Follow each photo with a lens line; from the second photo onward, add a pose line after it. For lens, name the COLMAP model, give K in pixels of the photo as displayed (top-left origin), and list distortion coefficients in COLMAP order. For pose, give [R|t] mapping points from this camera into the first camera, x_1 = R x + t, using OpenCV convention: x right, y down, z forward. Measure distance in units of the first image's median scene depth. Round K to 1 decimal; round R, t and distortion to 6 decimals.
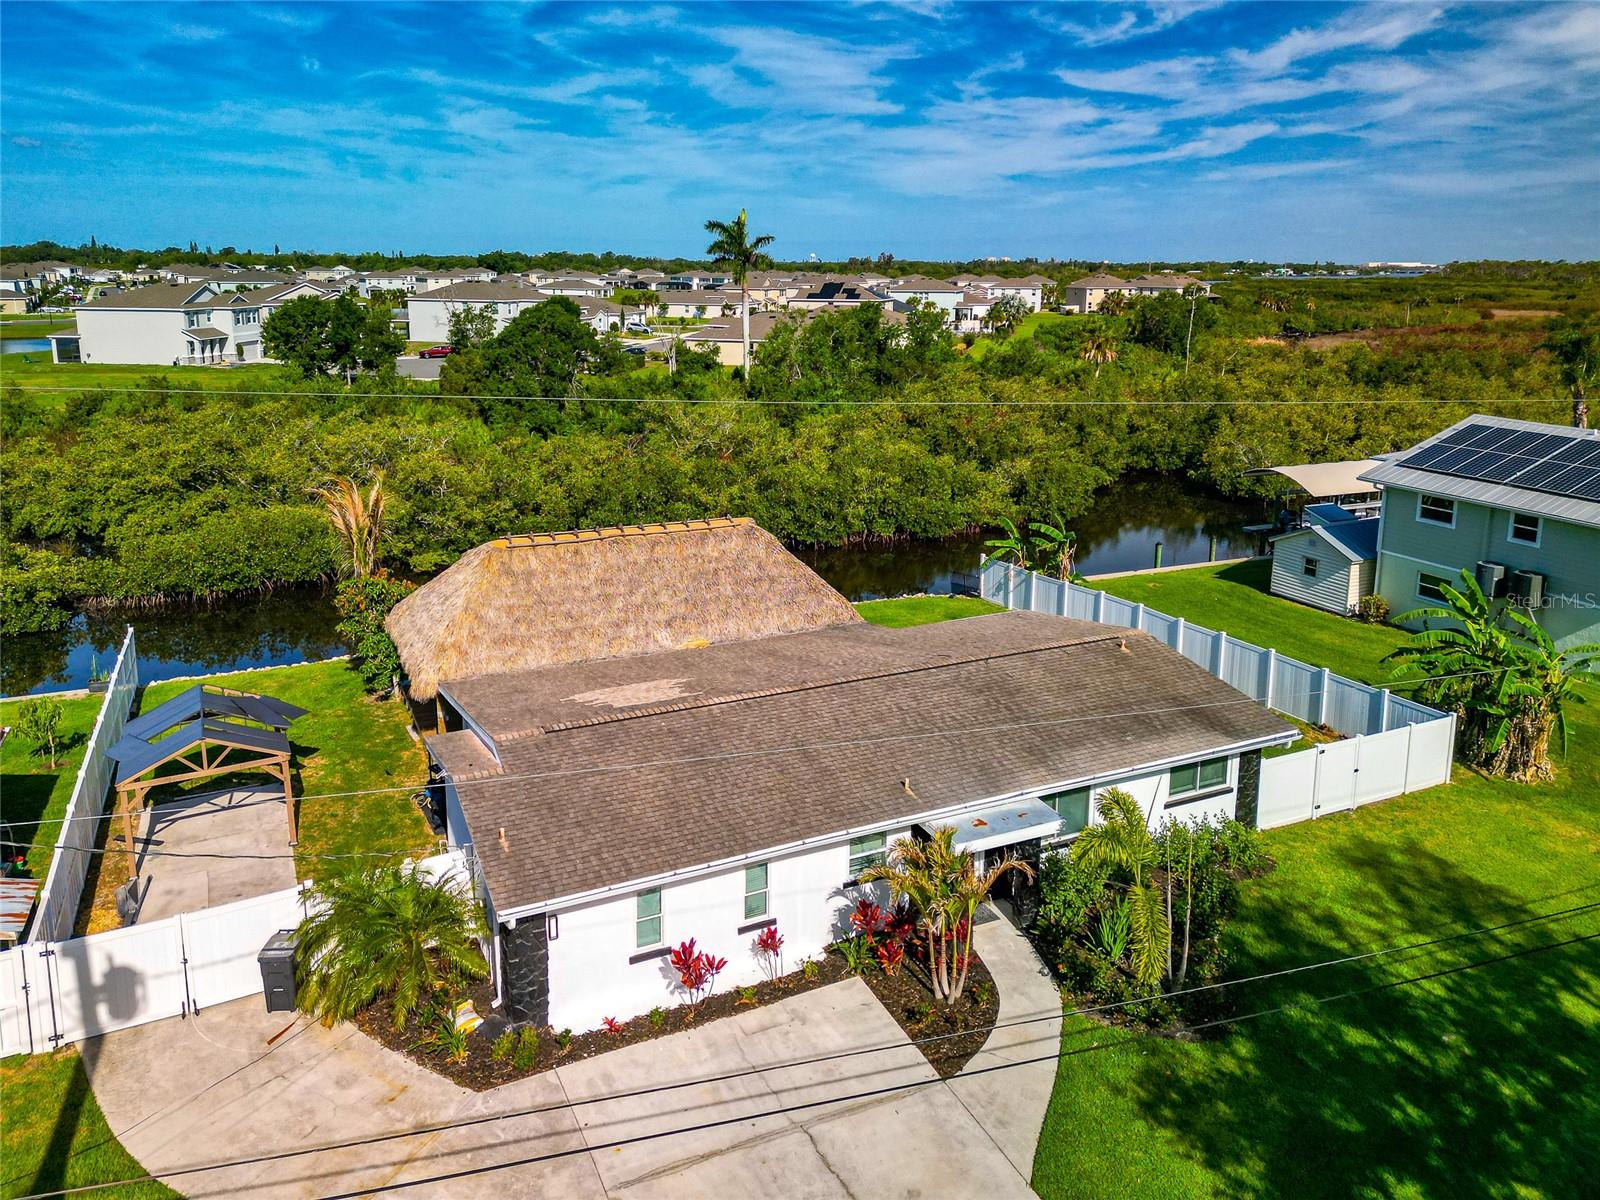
lens RADIAL K [[1151.4, 0, 793.2], [0, 1151.4, 475.5], [0, 0, 1]] dist [0.086546, -0.108554]
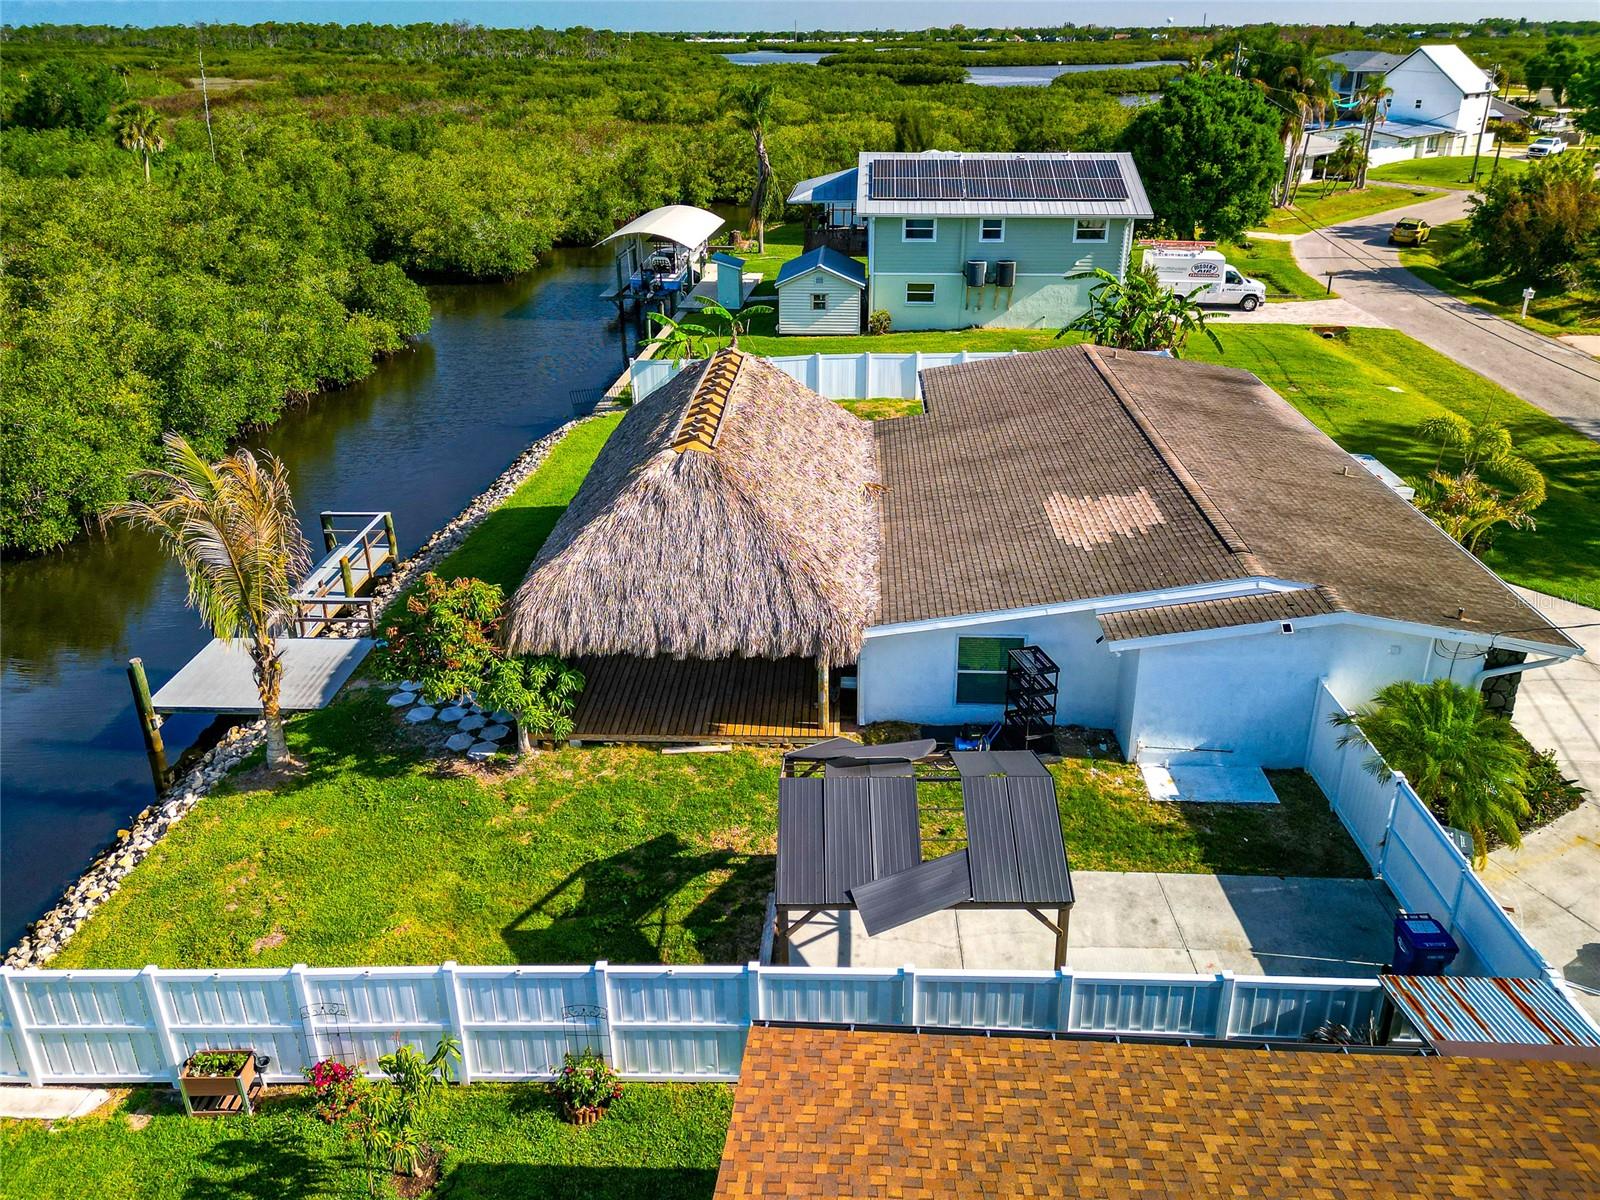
lens RADIAL K [[1154.7, 0, 797.7], [0, 1154.7, 520.8], [0, 0, 1]] dist [0.071947, -0.058713]
pose [[0.458720, -0.344099, 0.819251, -0.693622], [0.160606, 0.938899, 0.304425, -0.083747], [-0.873946, -0.008070, 0.485956, 0.541686]]
